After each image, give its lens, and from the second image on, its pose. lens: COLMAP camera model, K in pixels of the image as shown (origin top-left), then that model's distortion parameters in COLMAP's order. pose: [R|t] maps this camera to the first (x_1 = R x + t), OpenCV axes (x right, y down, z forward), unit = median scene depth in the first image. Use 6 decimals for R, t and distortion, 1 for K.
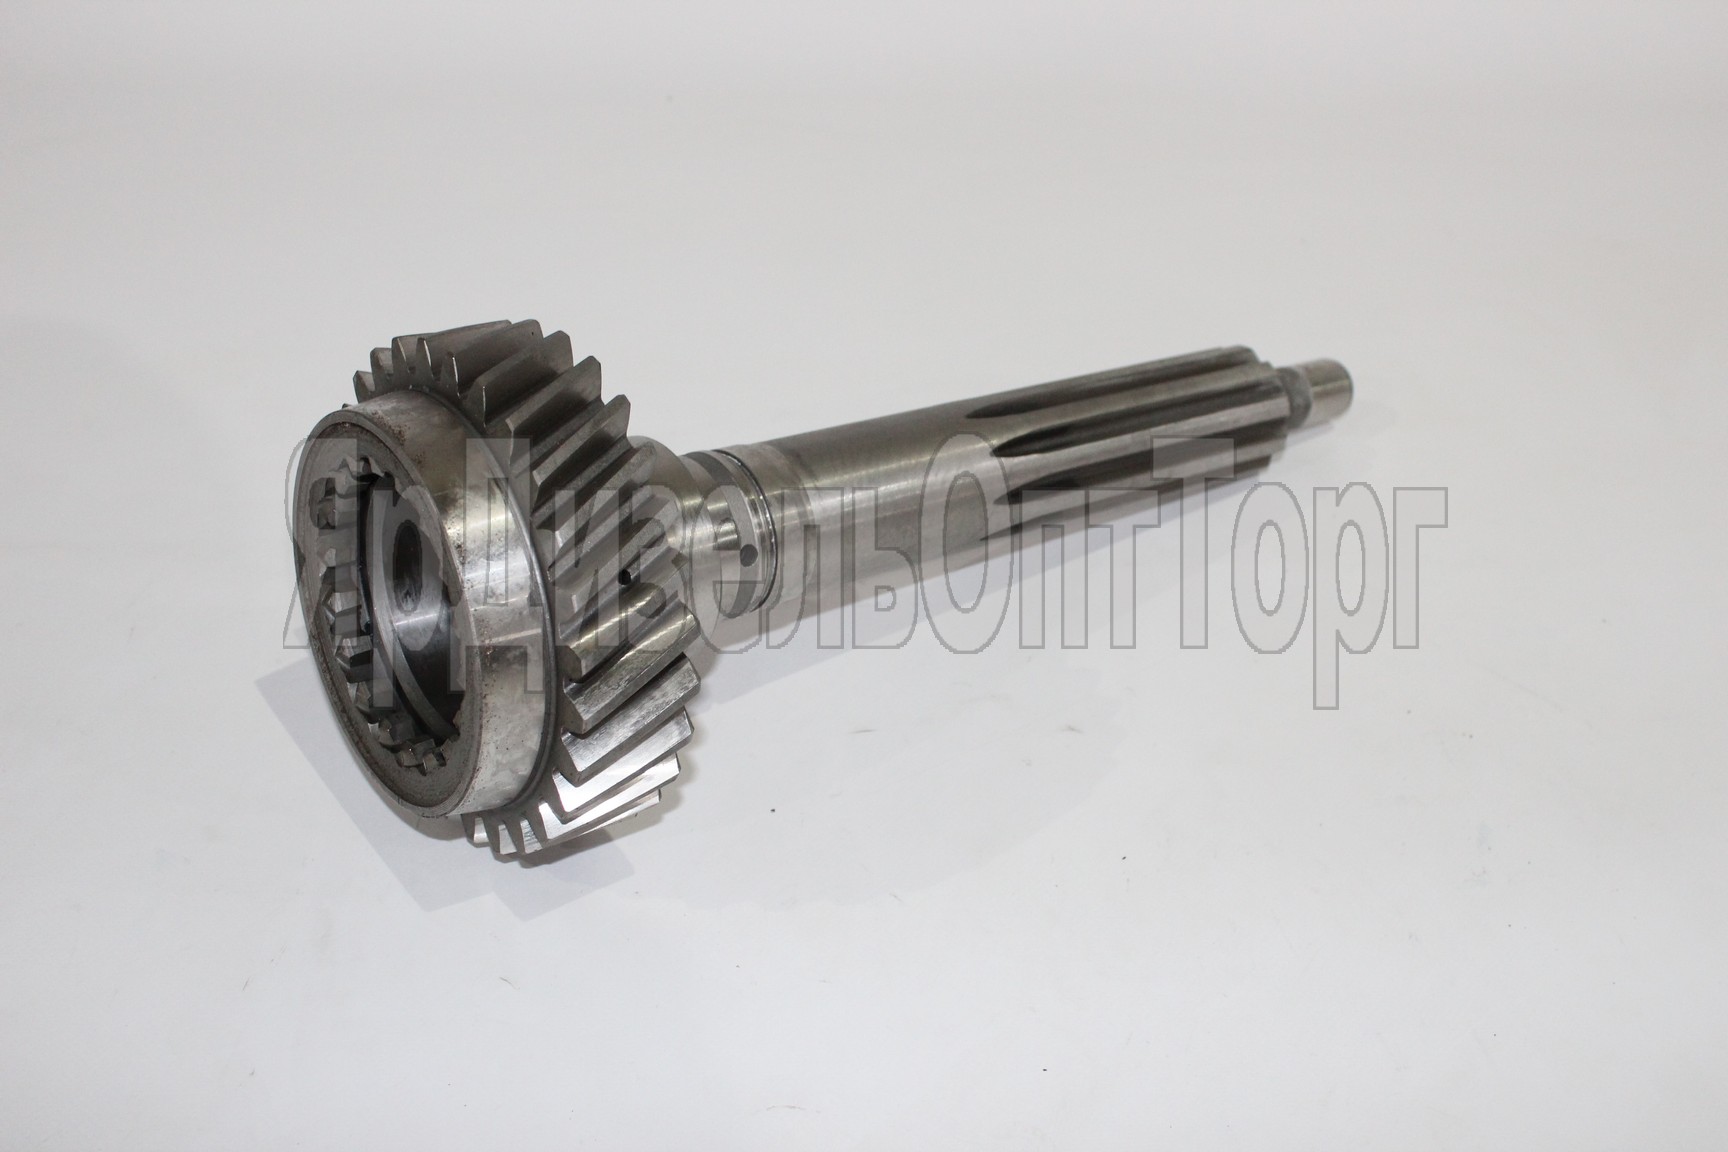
lens RADIAL K [[1817.6, 0, 864.0], [0, 1817.6, 576.0], [0, 0, 1]] dist [-0.007891, -0.008401]
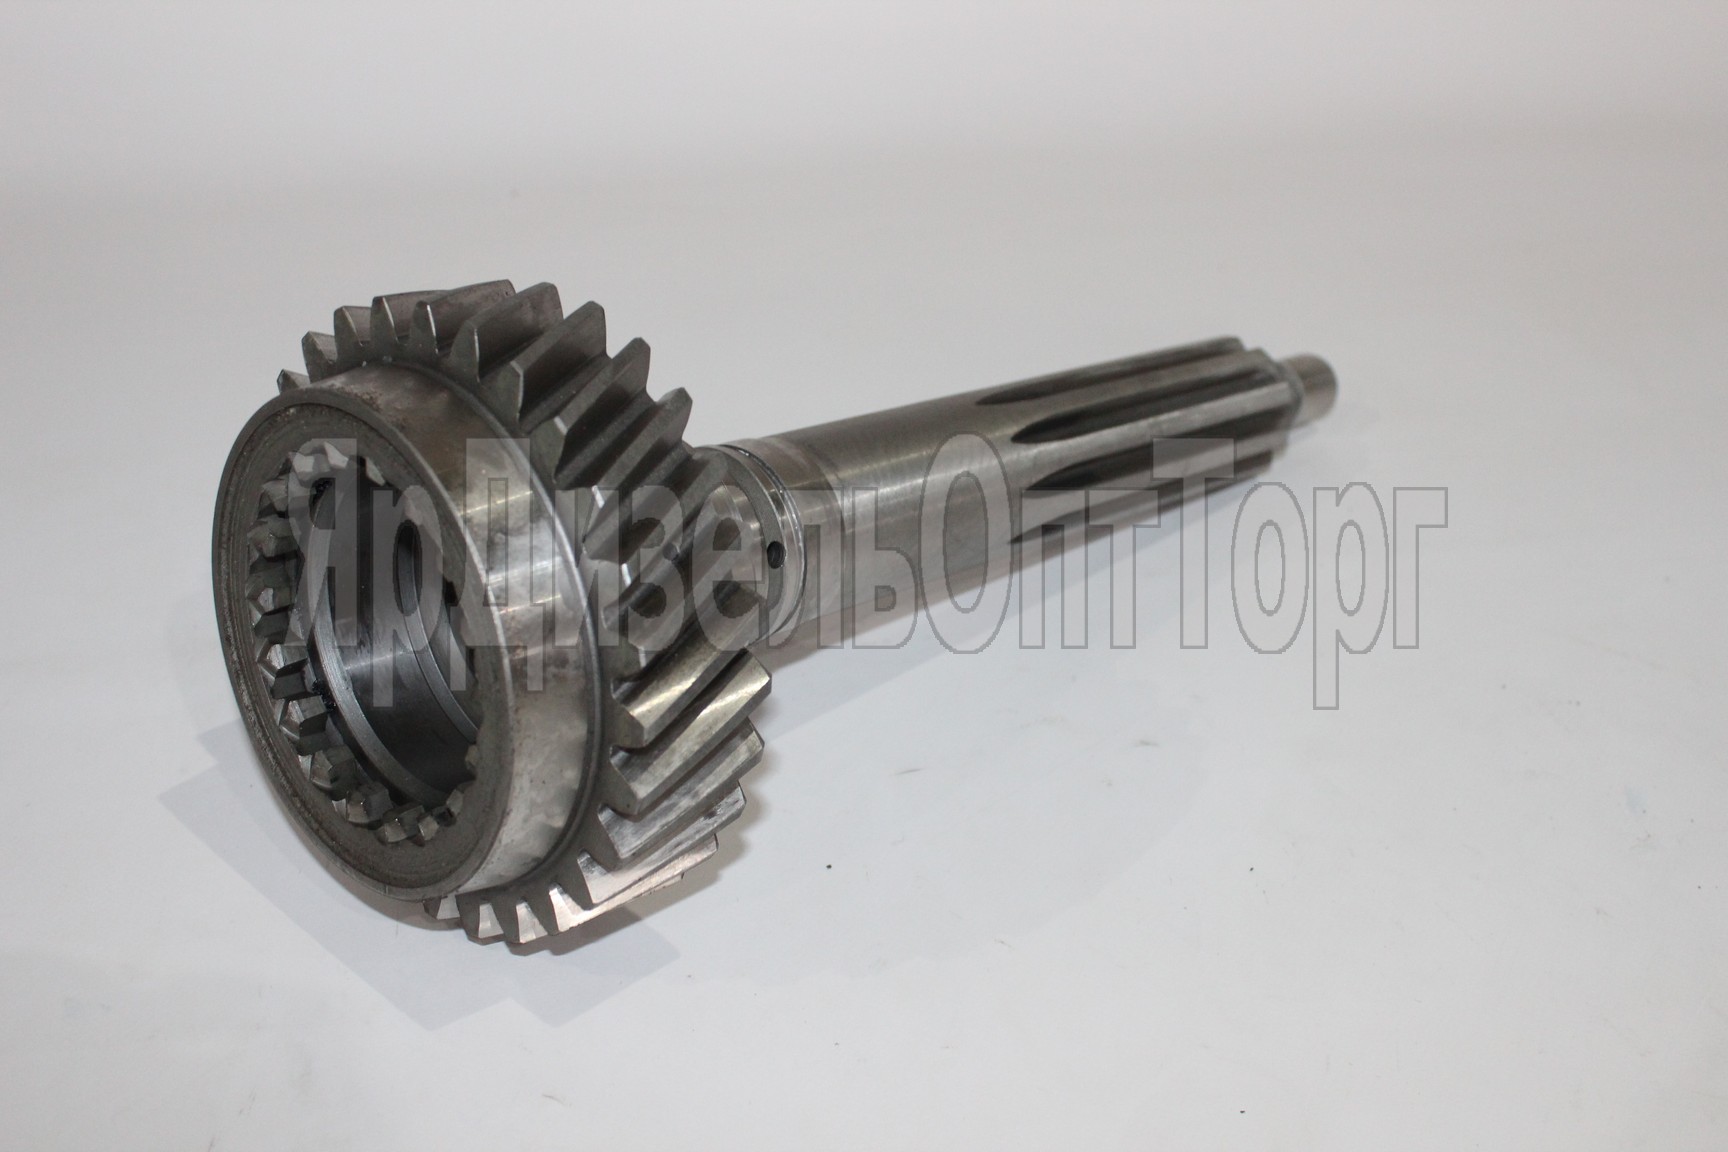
lens RADIAL K [[1817.6, 0, 864.0], [0, 1817.6, 576.0], [0, 0, 1]] dist [-0.007891, -0.008401]
pose [[0.987009, -0.099224, 0.126363, -0.132366], [0.113319, 0.987482, -0.109722, 0.096091], [-0.113894, 0.122616, 0.985897, 0.177323]]
